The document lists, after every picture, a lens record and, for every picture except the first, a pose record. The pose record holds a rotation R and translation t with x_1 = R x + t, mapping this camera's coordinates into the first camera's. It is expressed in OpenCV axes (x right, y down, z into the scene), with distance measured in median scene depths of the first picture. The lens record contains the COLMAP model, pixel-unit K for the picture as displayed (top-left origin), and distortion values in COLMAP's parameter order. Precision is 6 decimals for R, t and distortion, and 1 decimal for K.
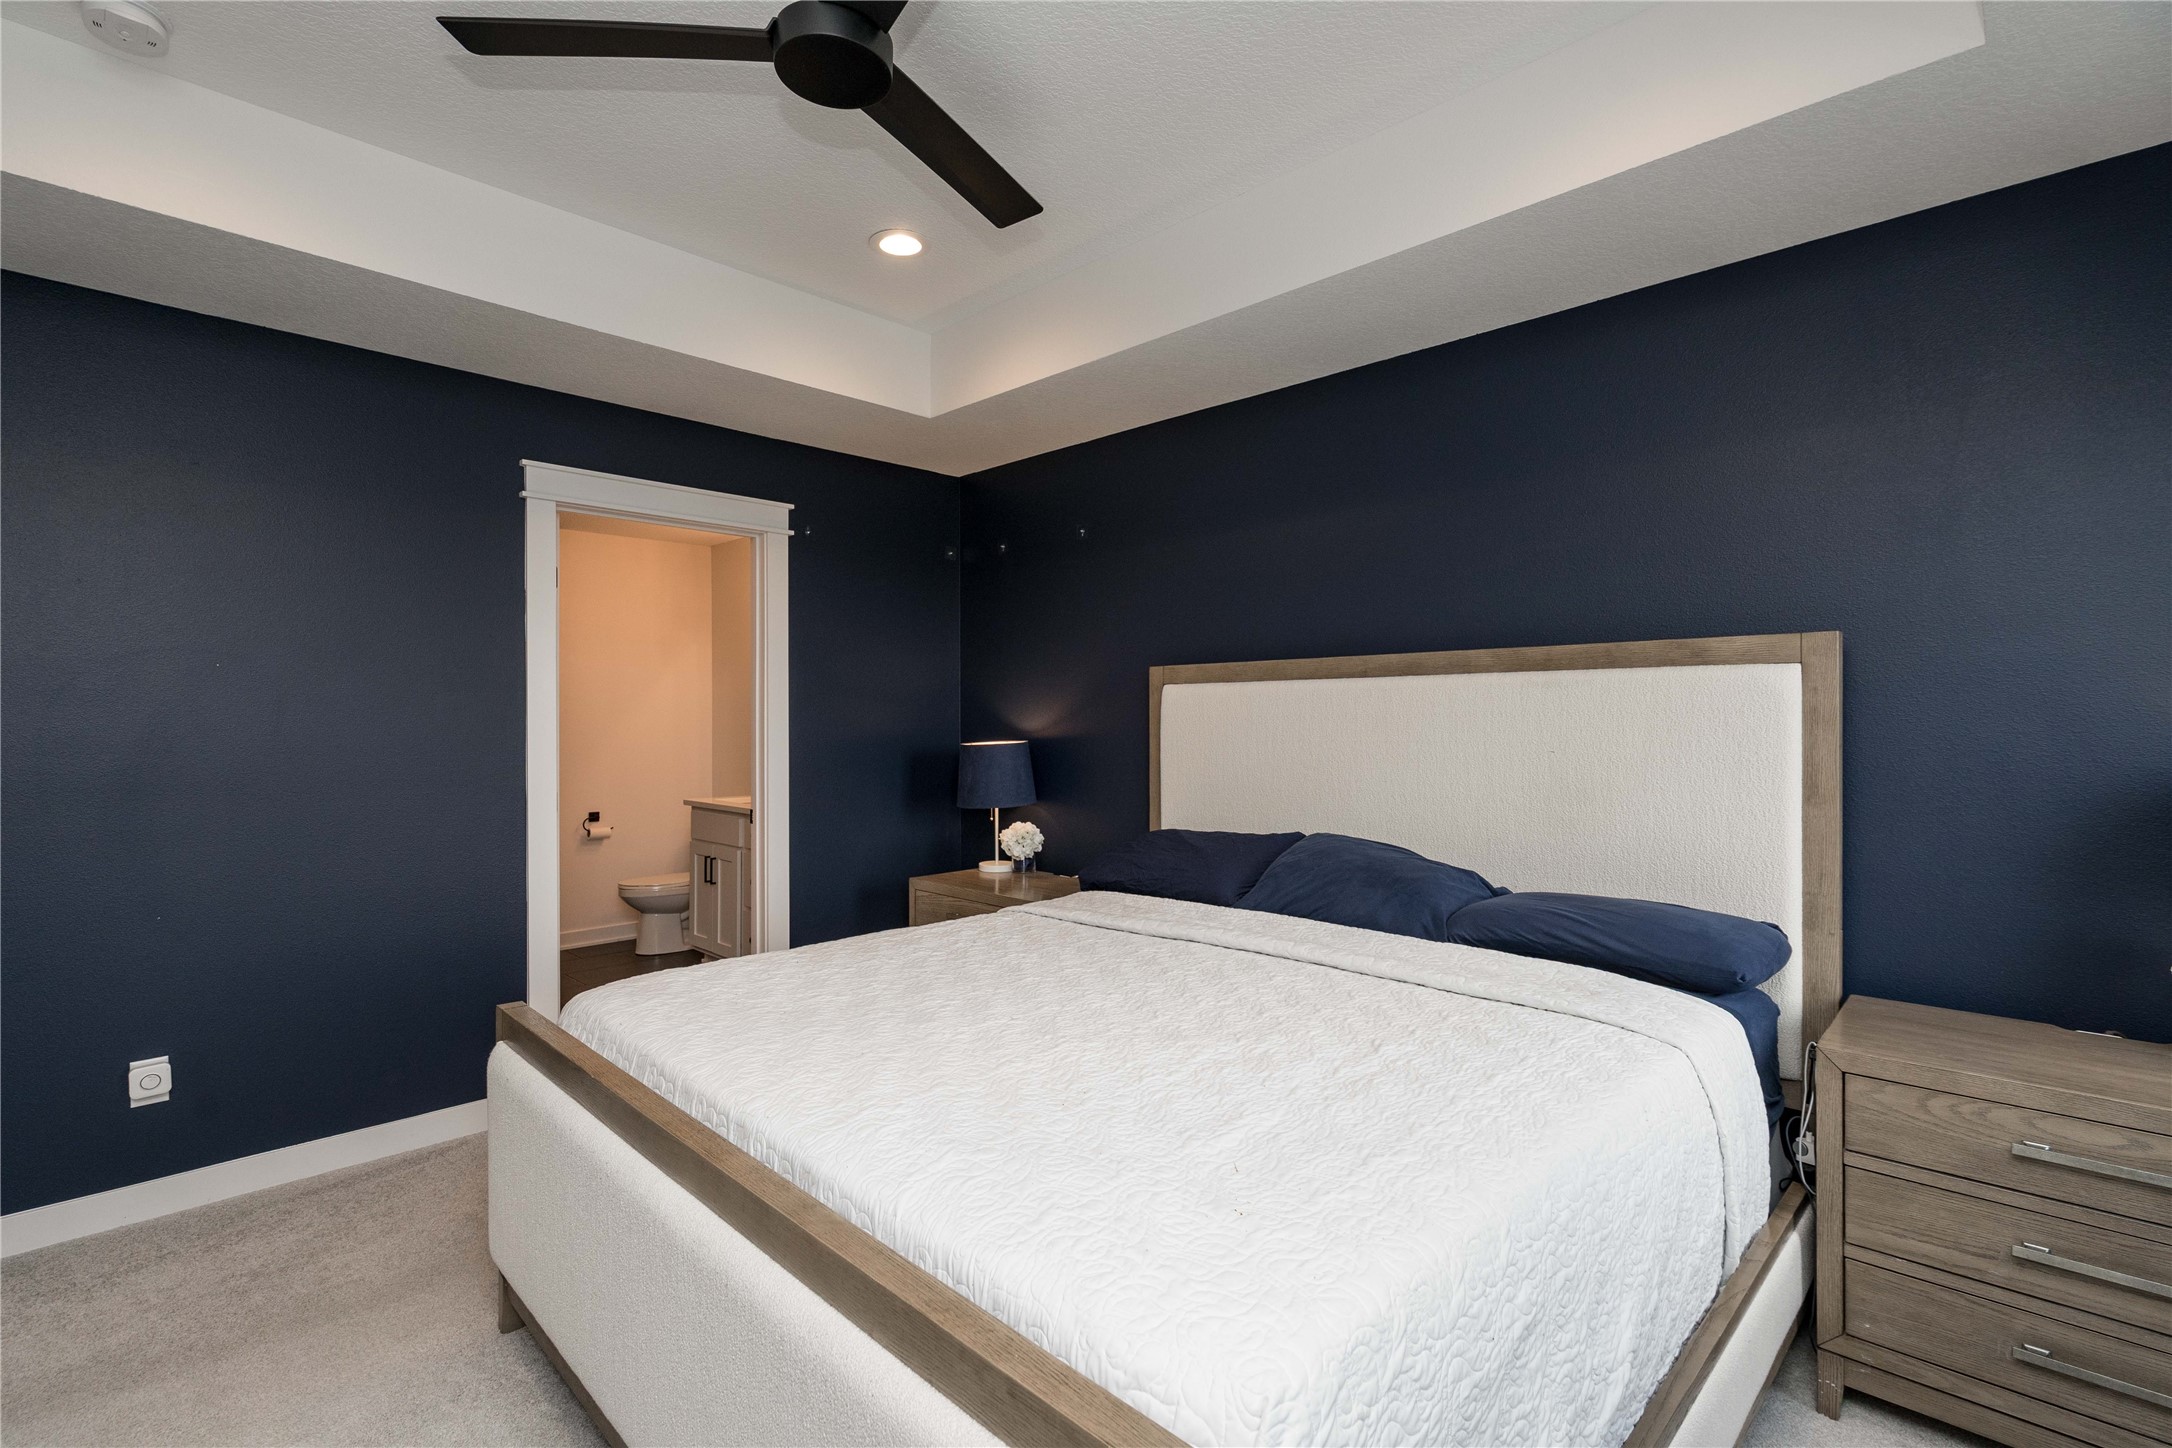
lens RADIAL K [[993.5, 0, 1080.1], [0, 993.5, 717.3], [0, 0, 1]] dist [-0.012837, 0.000153]
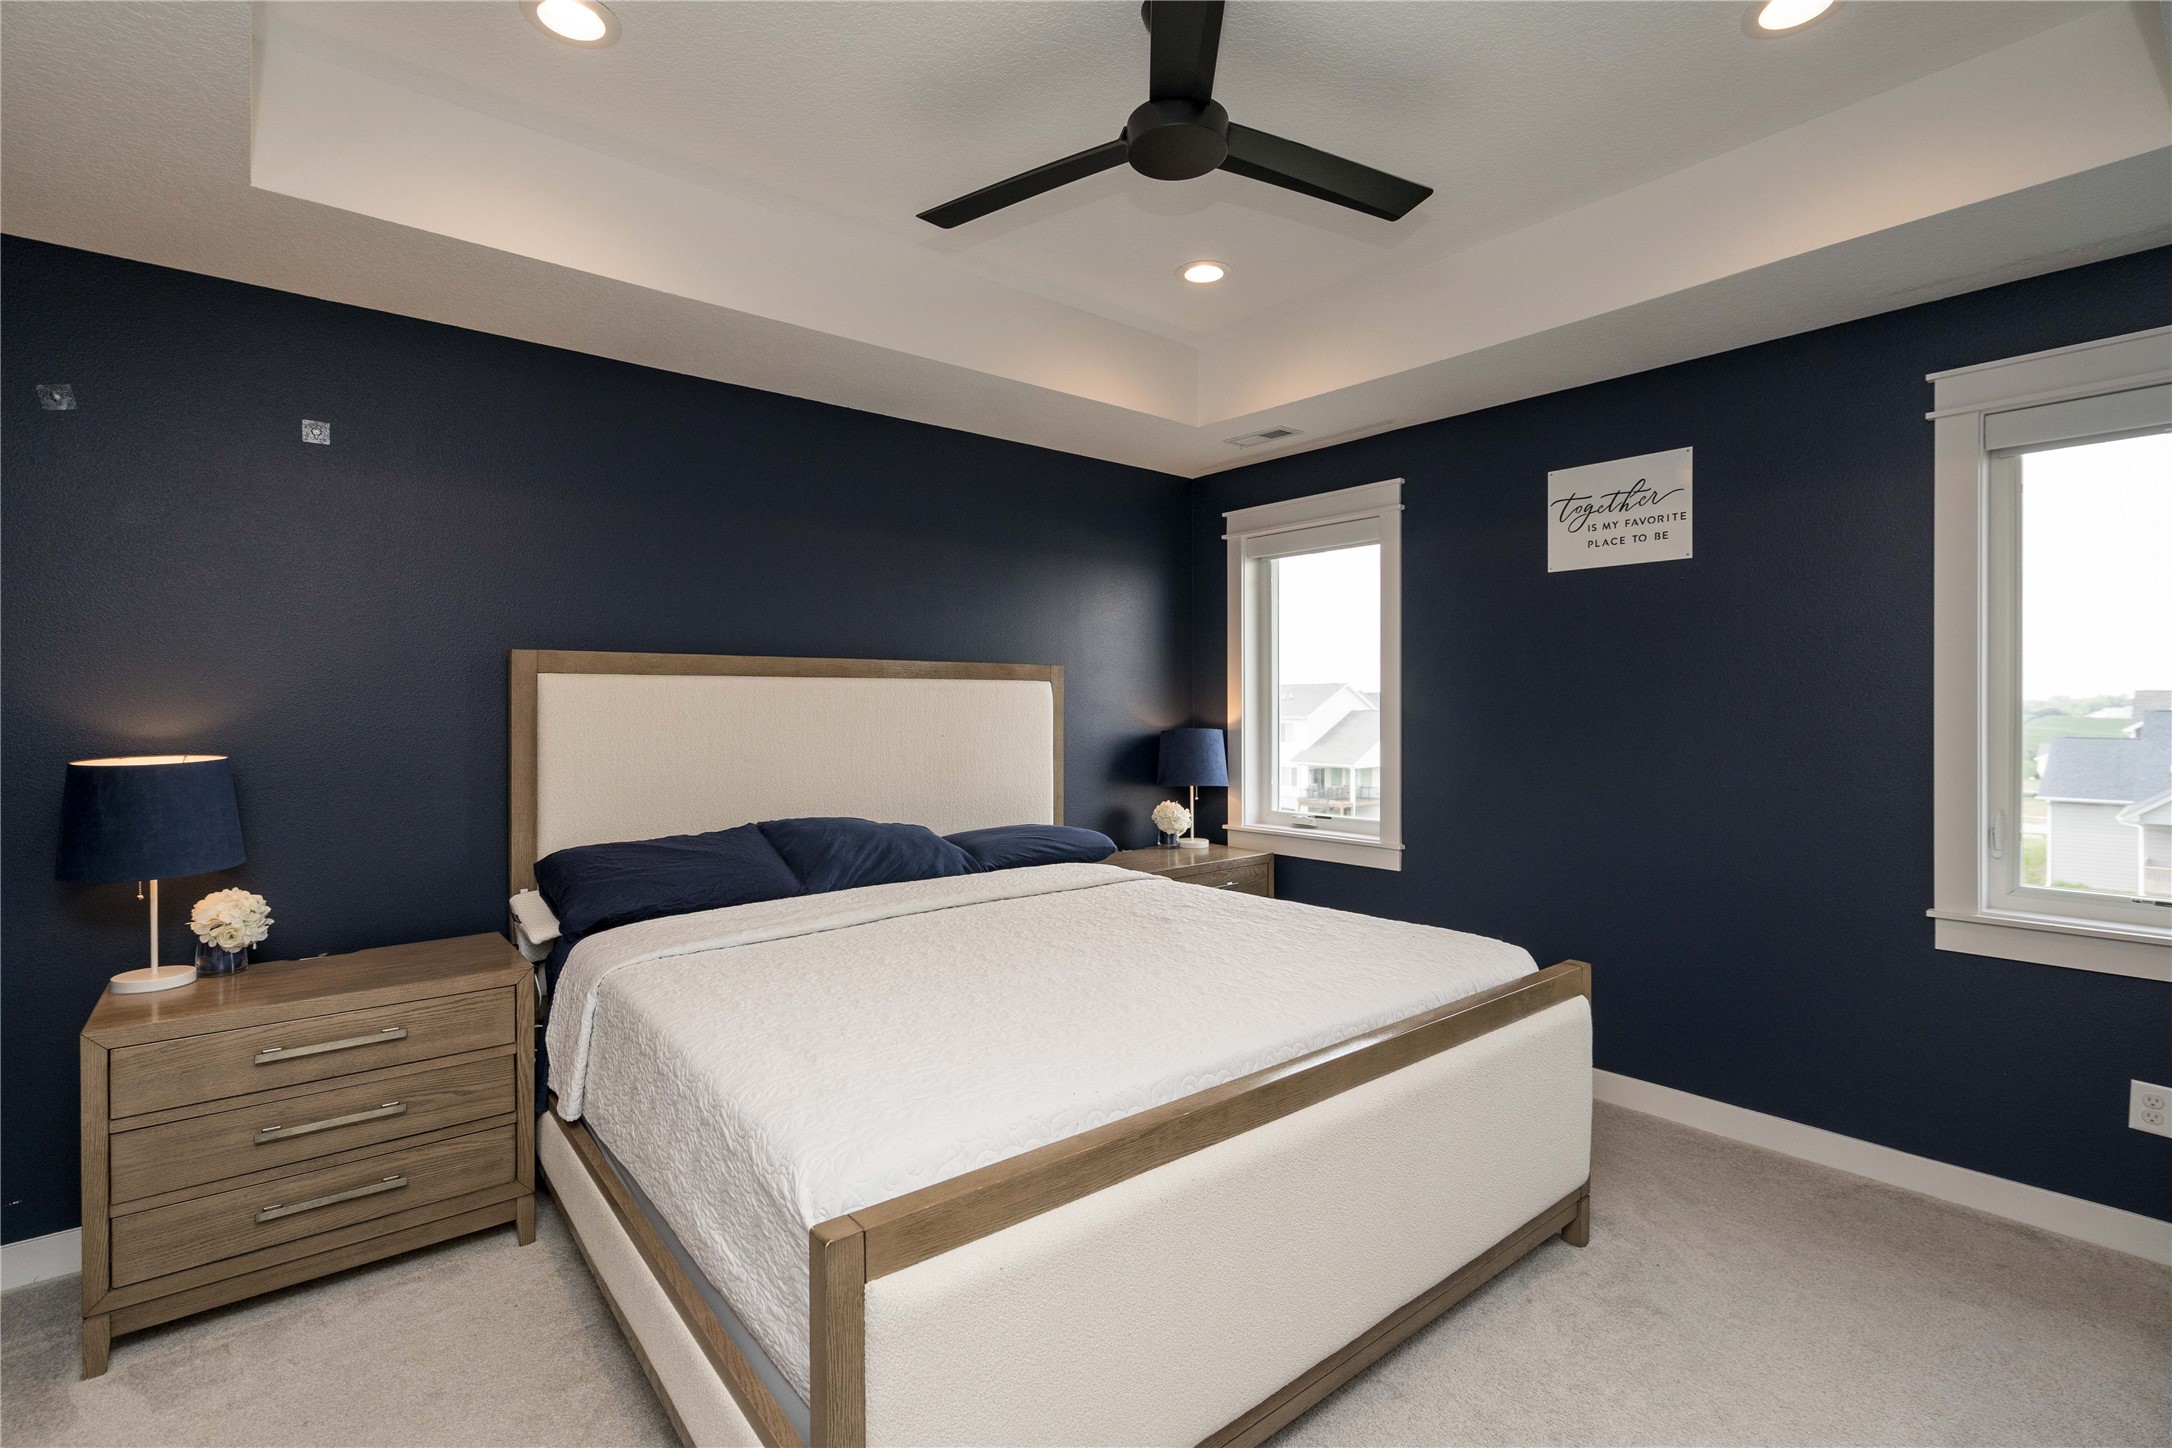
lens RADIAL K [[993.5, 0, 1085.3], [0, 993.5, 721.8], [0, 0, 1]] dist [-0.012837, 0.000153]
pose [[0.097493, -0.003220, 0.995231, -0.788942], [0.009898, 0.999948, 0.002266, 0.011268], [-0.995187, 0.009630, 0.097520, 0.549120]]
